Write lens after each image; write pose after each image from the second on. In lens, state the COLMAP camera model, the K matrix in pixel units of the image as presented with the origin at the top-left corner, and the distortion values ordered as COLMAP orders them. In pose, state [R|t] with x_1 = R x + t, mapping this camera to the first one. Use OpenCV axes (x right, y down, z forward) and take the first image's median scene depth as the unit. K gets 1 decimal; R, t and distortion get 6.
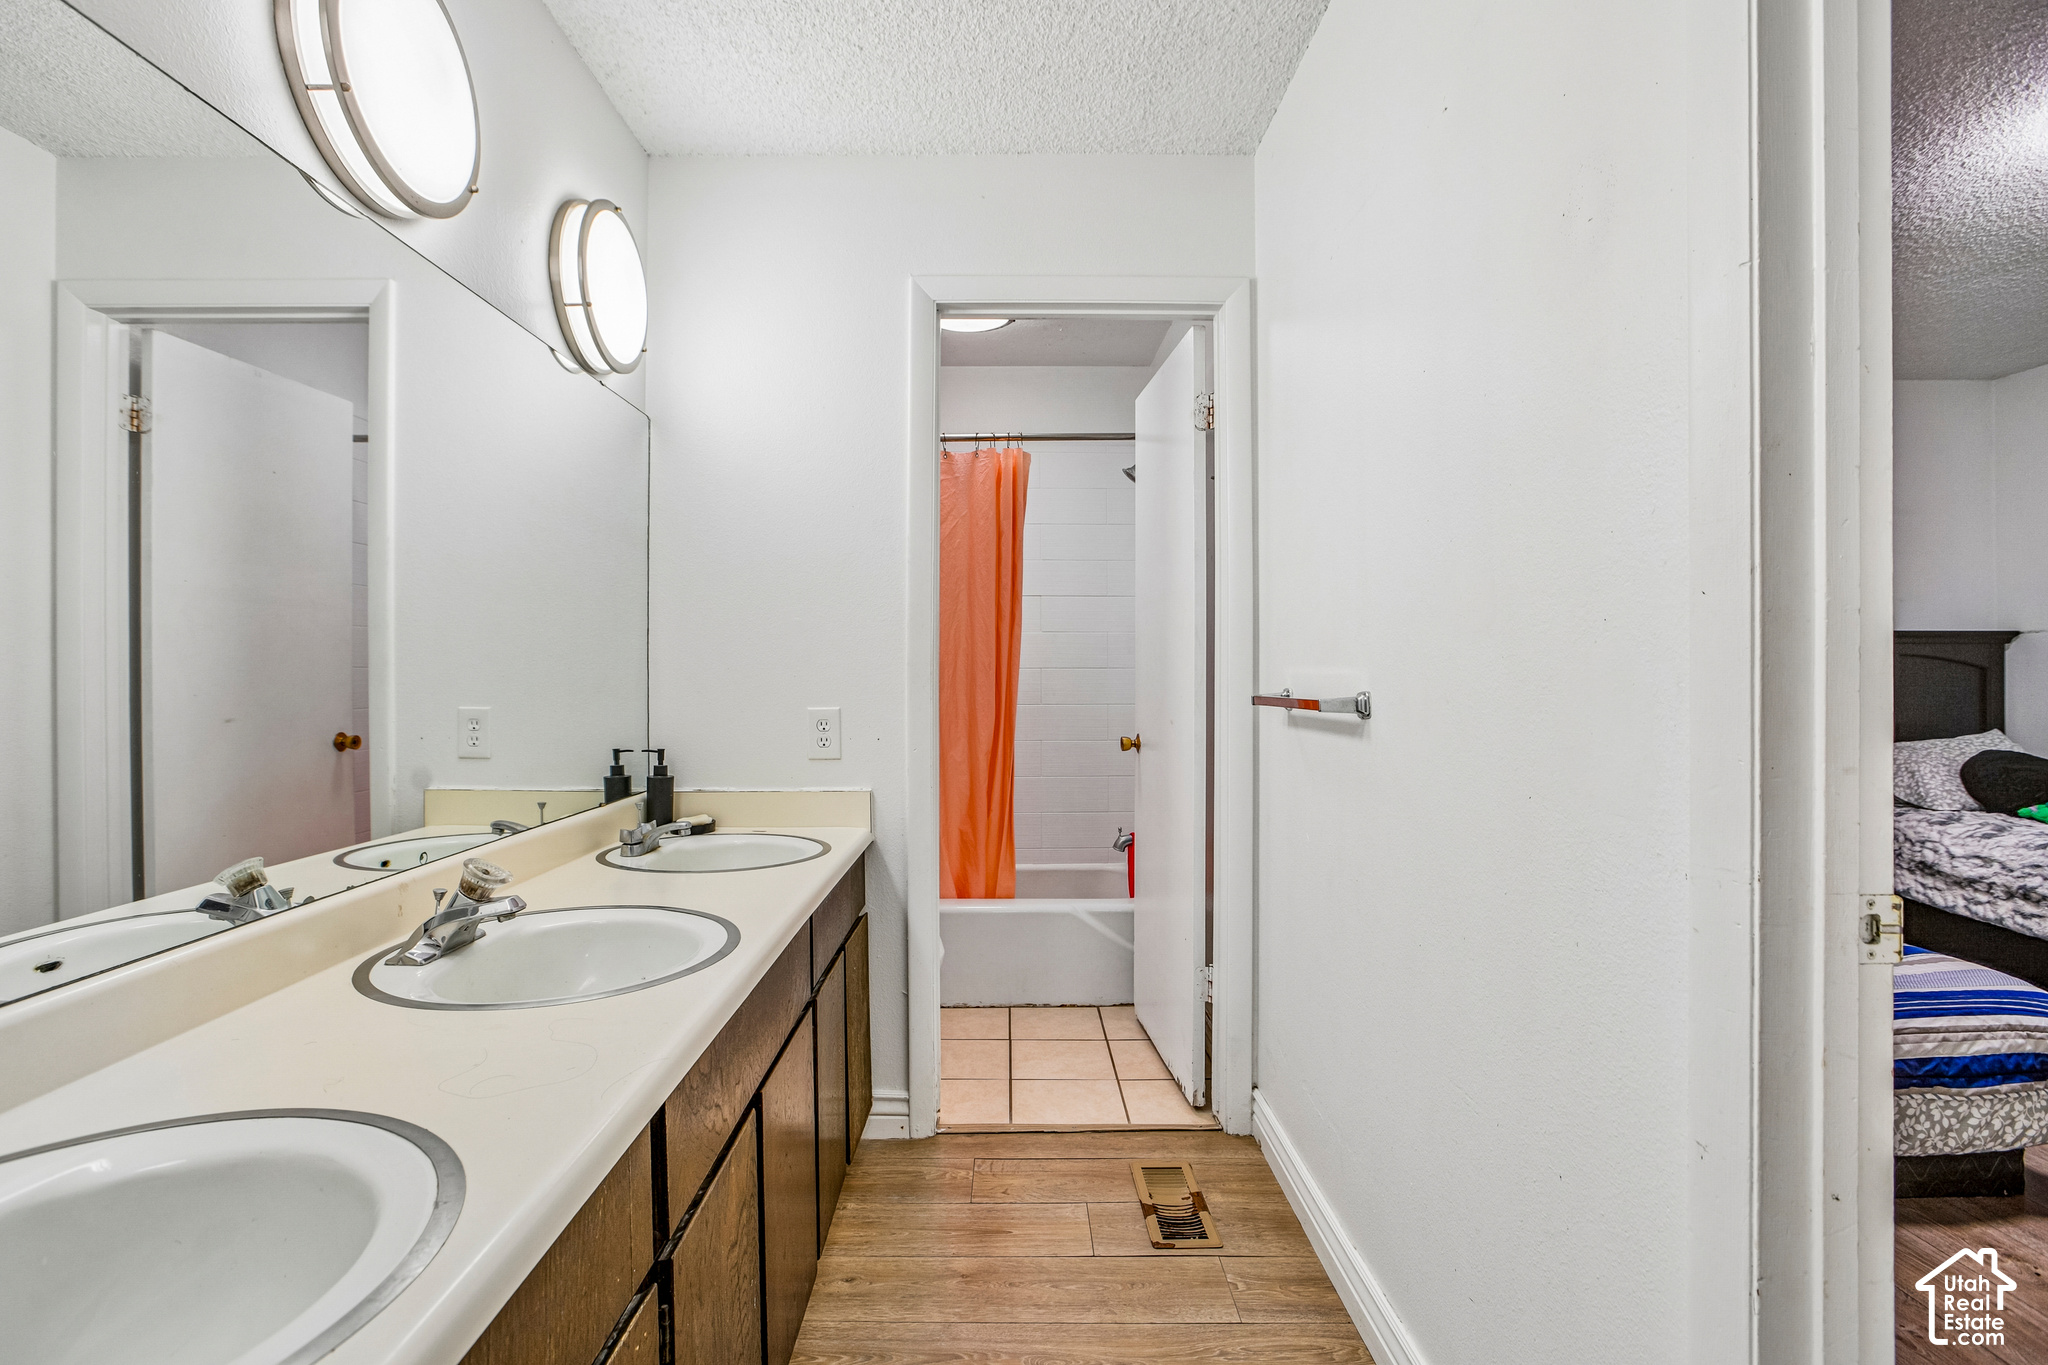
lens RADIAL K [[1002.2, 0, 1024.0], [0, 1002.2, 682.5], [0, 0, 1]] dist [-0.041142, 0.019895]
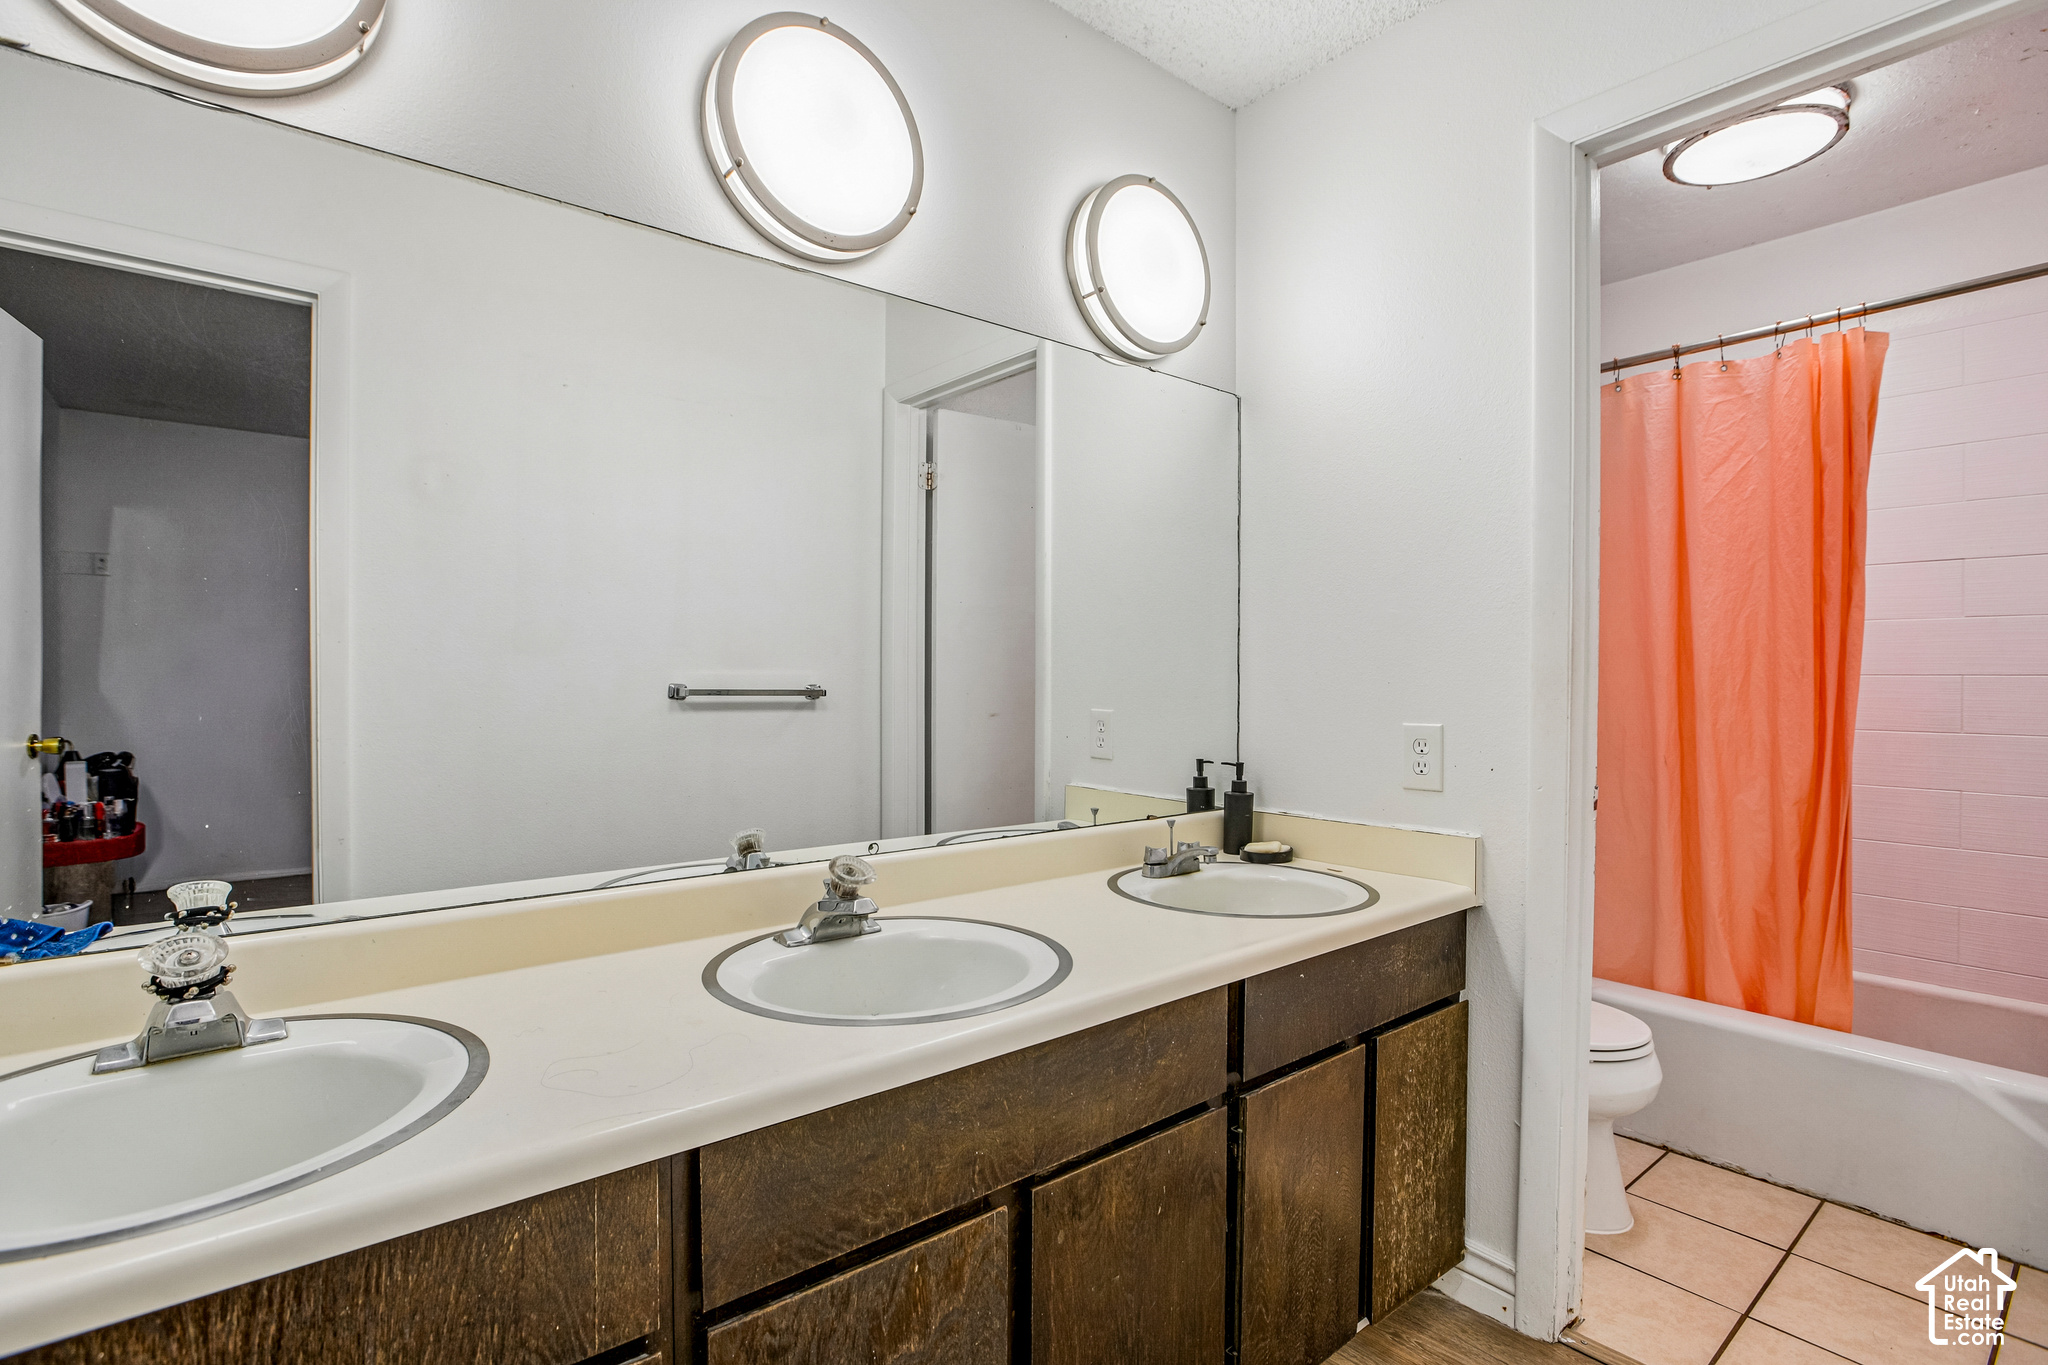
lens RADIAL K [[1002.2, 0, 1024.0], [0, 1002.2, 682.5], [0, 0, 1]] dist [-0.041142, 0.019895]
pose [[0.628431, 0.008910, -0.777814, 0.213392], [-0.012801, 0.999917, 0.001111, -0.003960], [0.777760, 0.009259, 0.628493, 0.278885]]
